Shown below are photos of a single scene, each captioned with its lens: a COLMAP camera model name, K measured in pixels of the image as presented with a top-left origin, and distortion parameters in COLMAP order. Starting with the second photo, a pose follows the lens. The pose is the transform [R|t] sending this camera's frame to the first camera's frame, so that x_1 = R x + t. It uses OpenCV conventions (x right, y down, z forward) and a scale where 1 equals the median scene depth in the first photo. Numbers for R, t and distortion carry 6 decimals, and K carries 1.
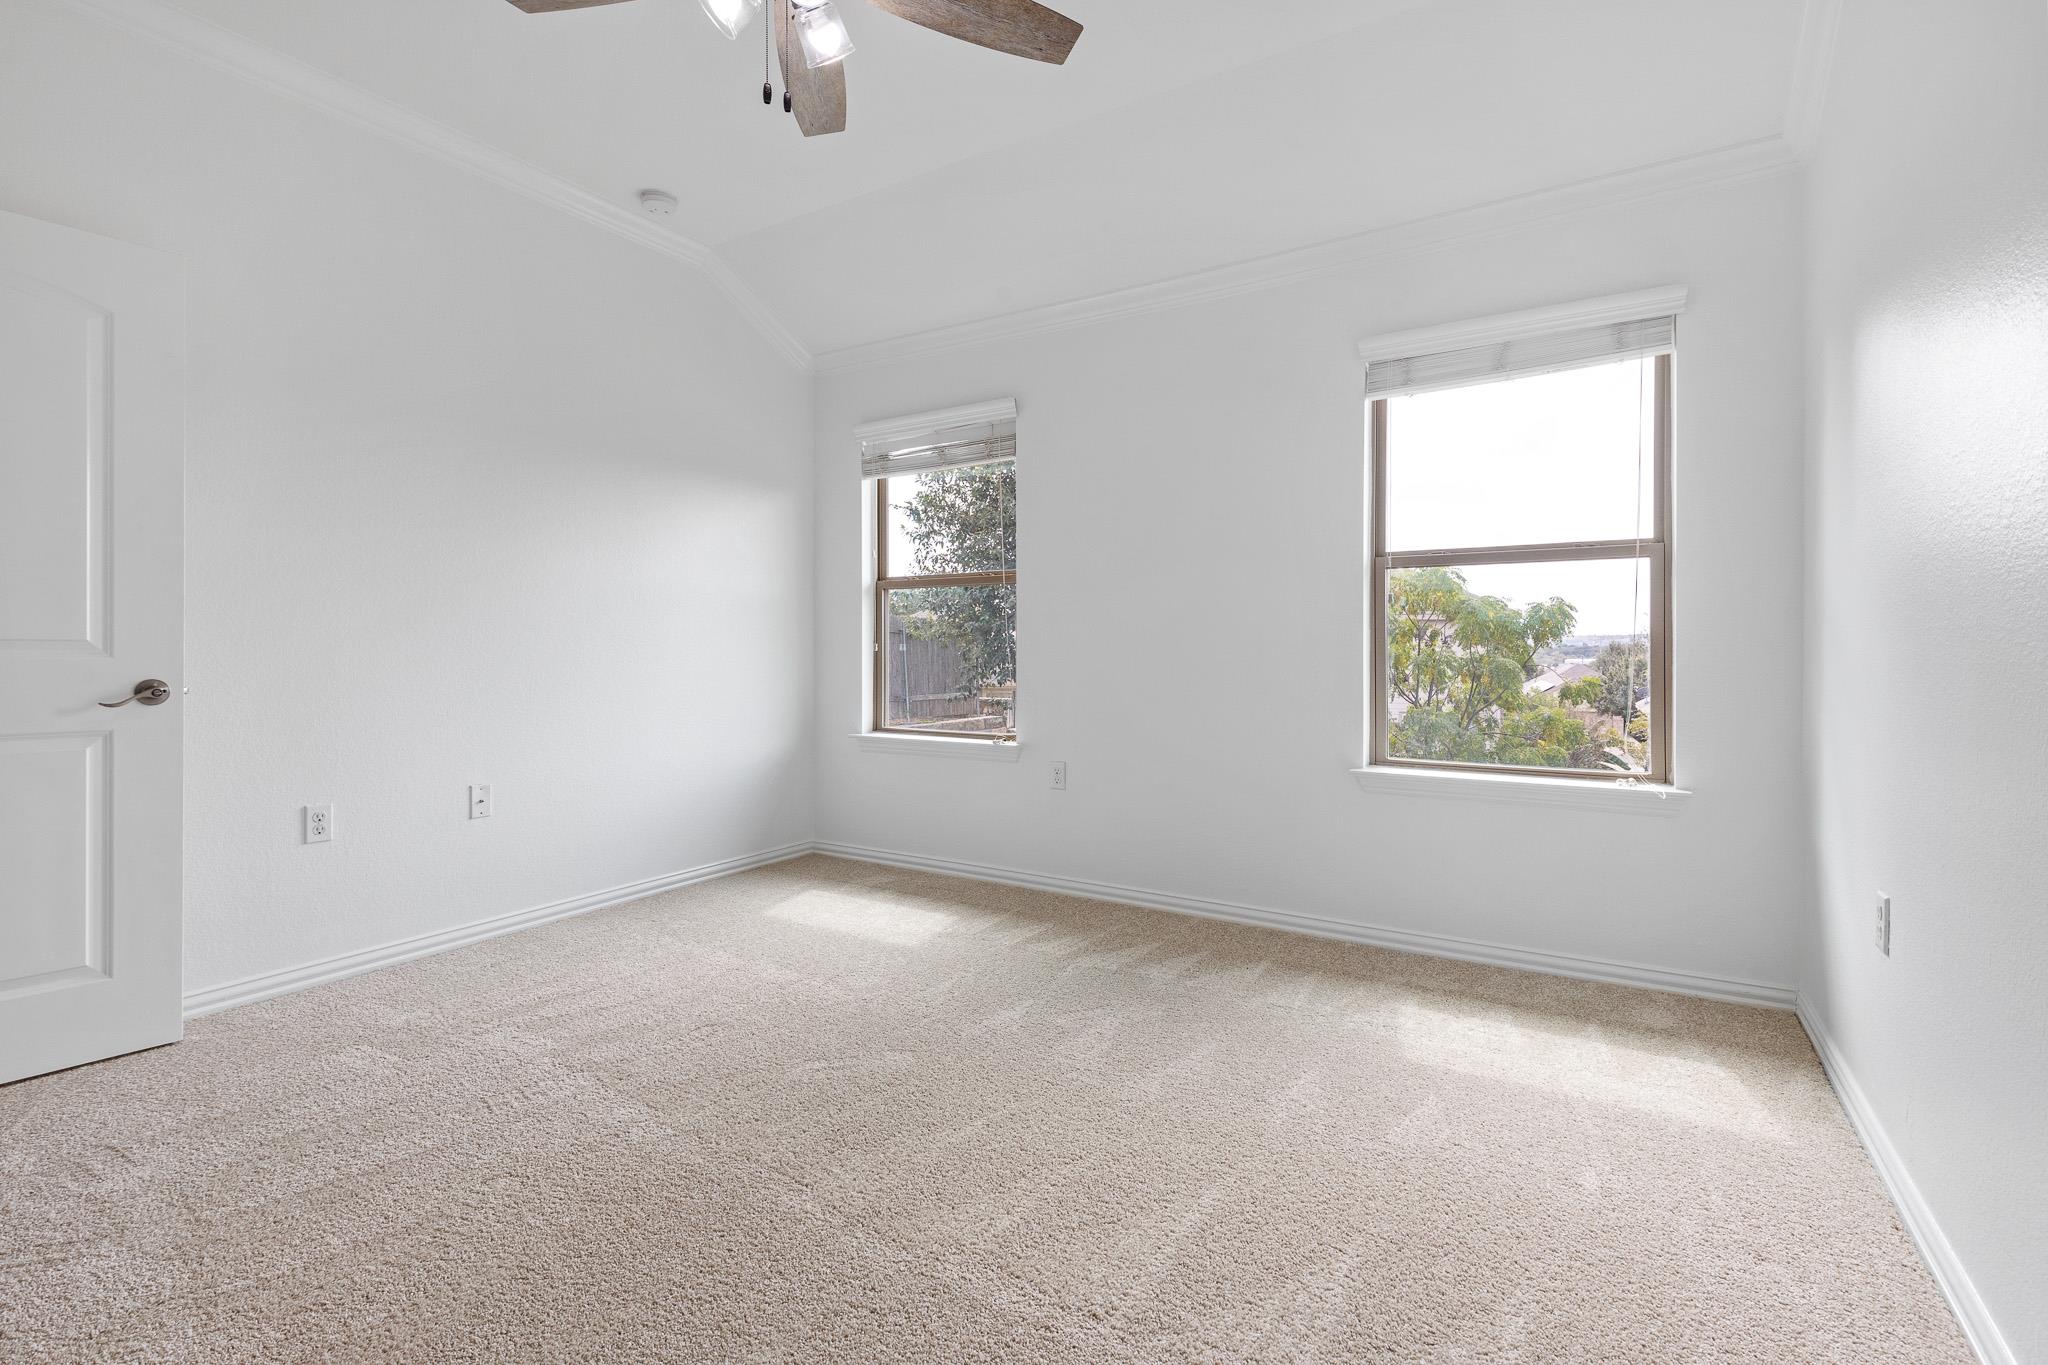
lens RADIAL K [[923.1, 0, 1033.1], [0, 923.1, 668.0], [0, 0, 1]] dist [0.002971, -0.001092]
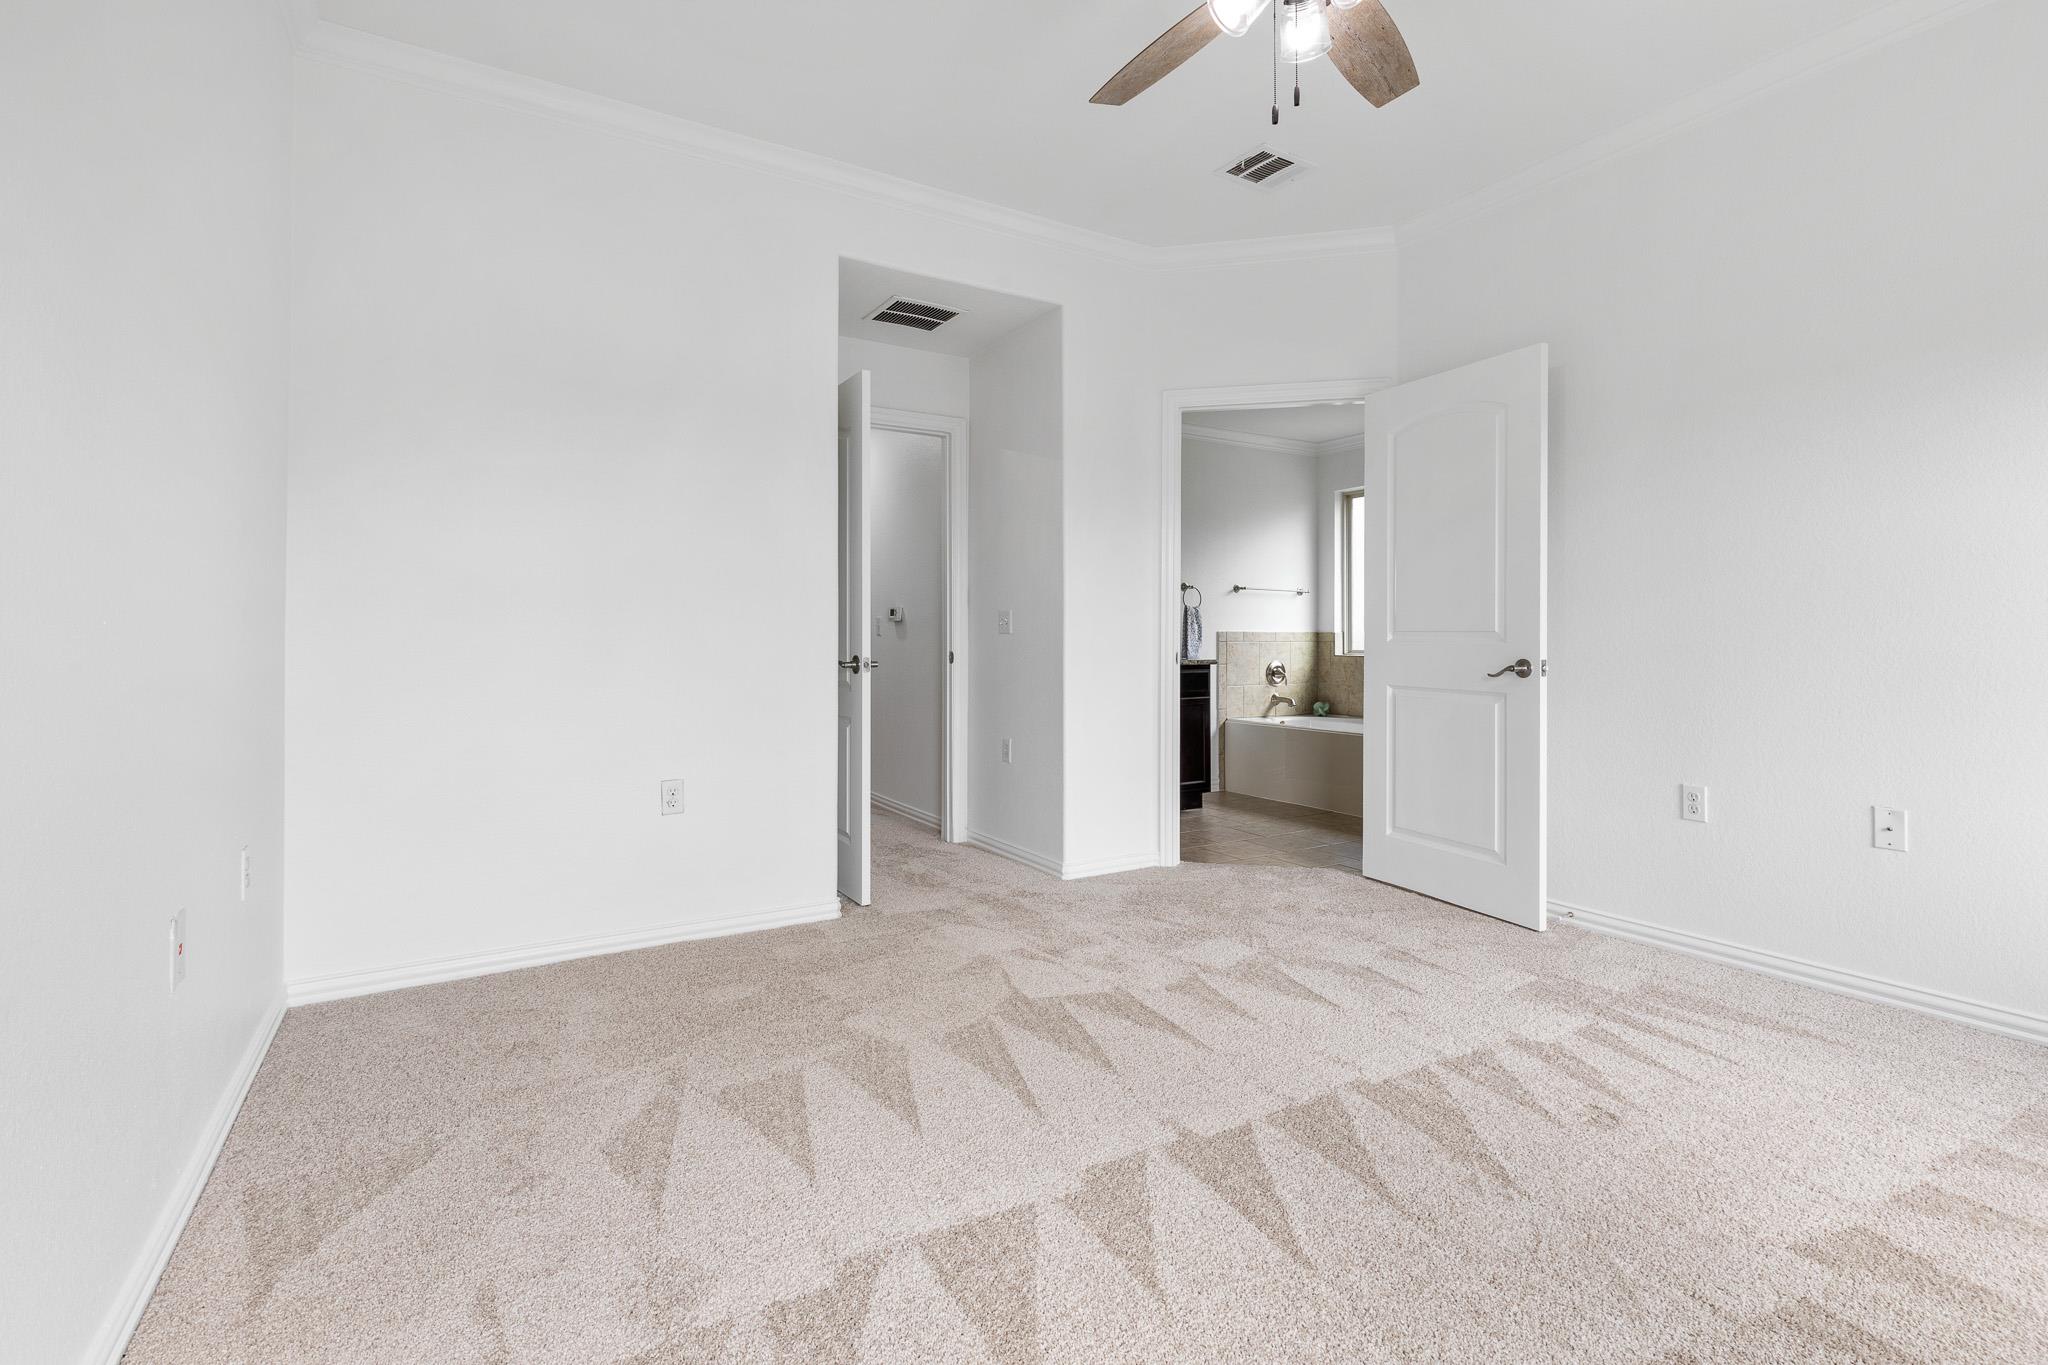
lens RADIAL K [[923.1, 0, 1031.5], [0, 923.1, 633.6], [0, 0, 1]] dist [0.002971, -0.001092]
pose [[-0.453504, -0.002001, -0.891252, 0.508973], [-0.016111, 0.999852, 0.005953, -0.018772], [0.891109, 0.017059, -0.453469, 0.806419]]
